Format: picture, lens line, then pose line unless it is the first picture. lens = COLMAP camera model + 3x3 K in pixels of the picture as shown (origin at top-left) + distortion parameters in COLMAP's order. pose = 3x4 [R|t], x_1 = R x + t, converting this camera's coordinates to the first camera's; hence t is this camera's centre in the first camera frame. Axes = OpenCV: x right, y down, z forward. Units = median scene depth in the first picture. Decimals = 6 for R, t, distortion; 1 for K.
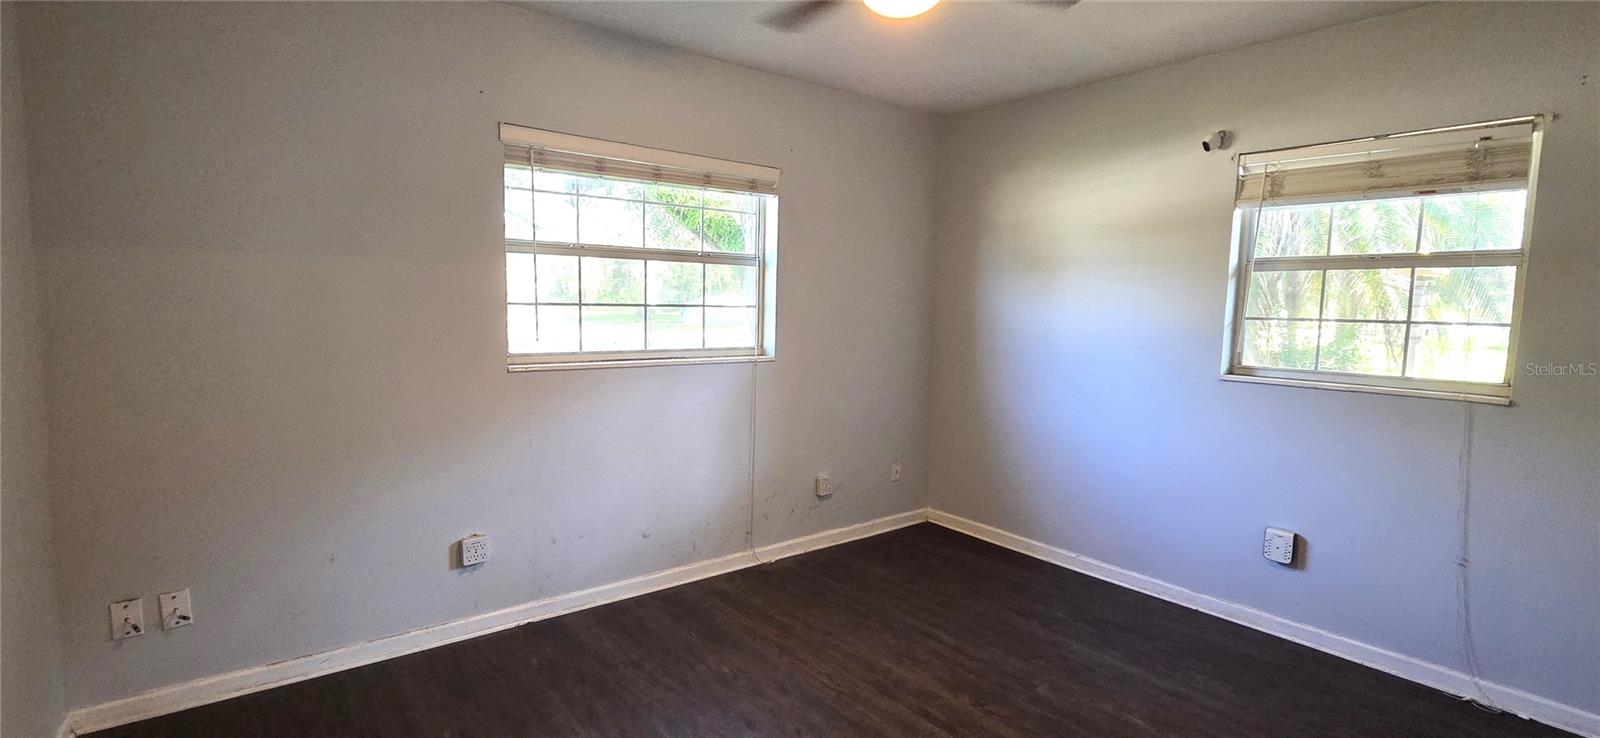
lens RADIAL K [[696.2, 0, 783.1], [0, 696.2, 367.3], [0, 0, 1]] dist [0.003173, 0.000182]
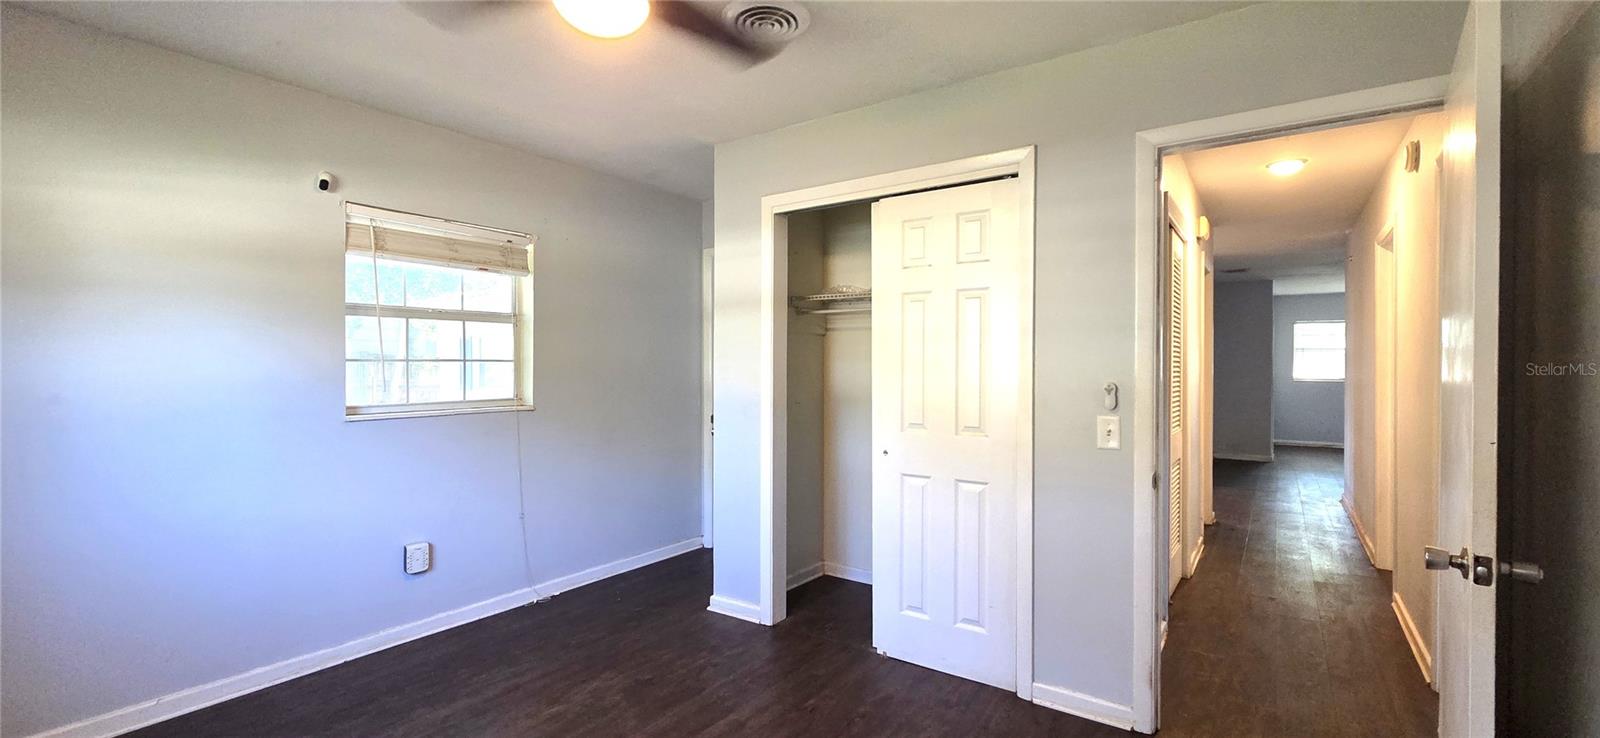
lens RADIAL K [[696.2, 0, 783.1], [0, 696.2, 367.3], [0, 0, 1]] dist [0.003173, 0.000182]
pose [[-0.271612, -0.031385, 0.961895, -0.576540], [0.077689, 0.995491, 0.054419, -0.075299], [-0.959266, 0.089510, -0.267949, 0.752867]]
